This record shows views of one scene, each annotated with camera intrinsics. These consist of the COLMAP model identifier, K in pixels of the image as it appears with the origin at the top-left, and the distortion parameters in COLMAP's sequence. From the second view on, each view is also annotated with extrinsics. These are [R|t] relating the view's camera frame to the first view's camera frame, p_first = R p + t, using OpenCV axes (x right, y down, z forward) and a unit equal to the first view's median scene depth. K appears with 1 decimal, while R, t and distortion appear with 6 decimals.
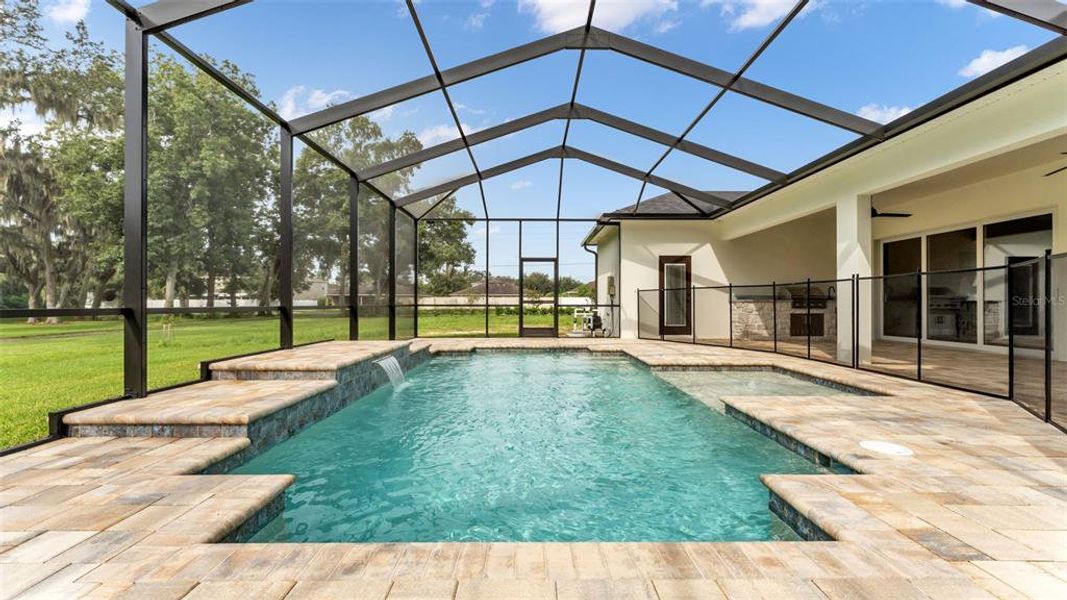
lens RADIAL K [[427.4, 0, 529.3], [0, 427.4, 297.6], [0, 0, 1]] dist [-0.002653, 0.001282]
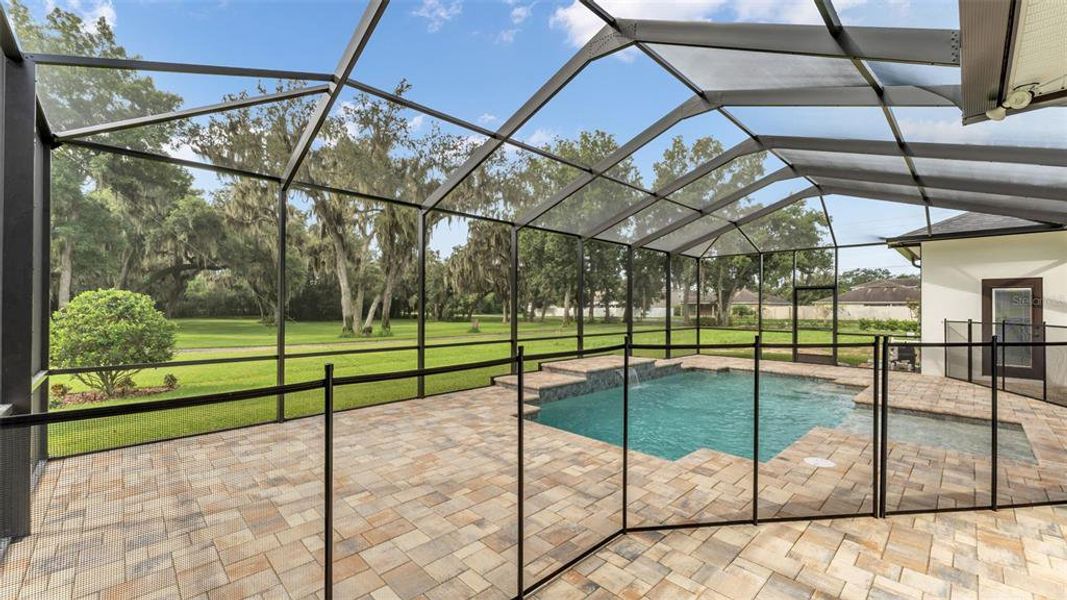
lens RADIAL K [[427.4, 0, 532.8], [0, 427.4, 299.3], [0, 0, 1]] dist [-0.002653, 0.001282]
pose [[0.695012, -0.008157, -0.718952, 0.347093], [0.004565, 0.999966, -0.006933, -0.069025], [0.718984, 0.001537, 0.695025, -0.243148]]
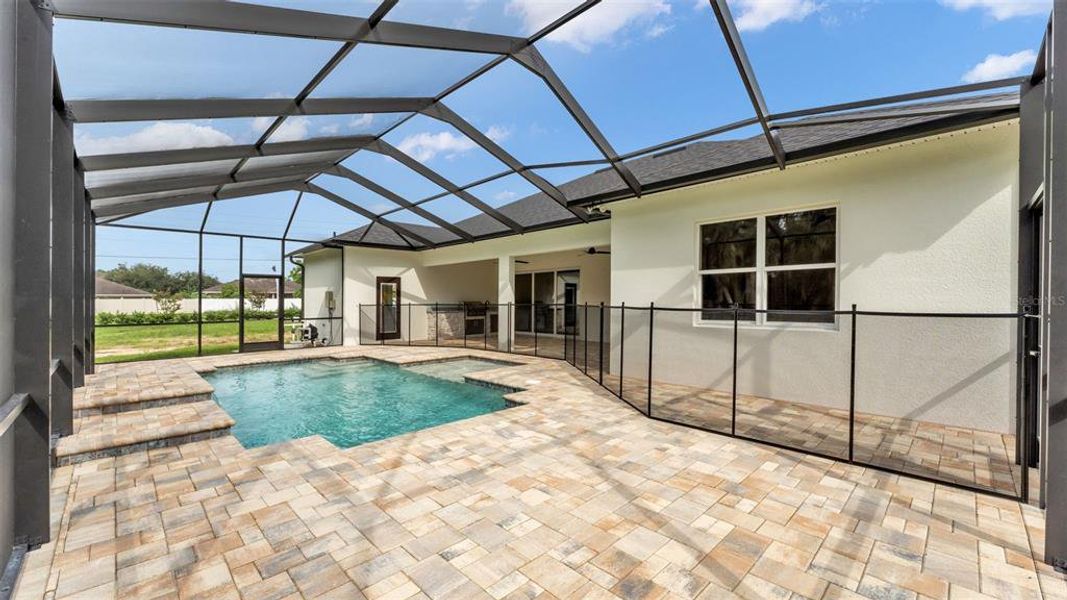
lens RADIAL K [[427.4, 0, 543.1], [0, 427.4, 299.8], [0, 0, 1]] dist [-0.002653, 0.001282]
pose [[0.704504, -0.004952, 0.709682, -0.281419], [-0.002462, 0.999953, 0.009422, -0.051585], [-0.709695, -0.008385, 0.704459, -0.256411]]
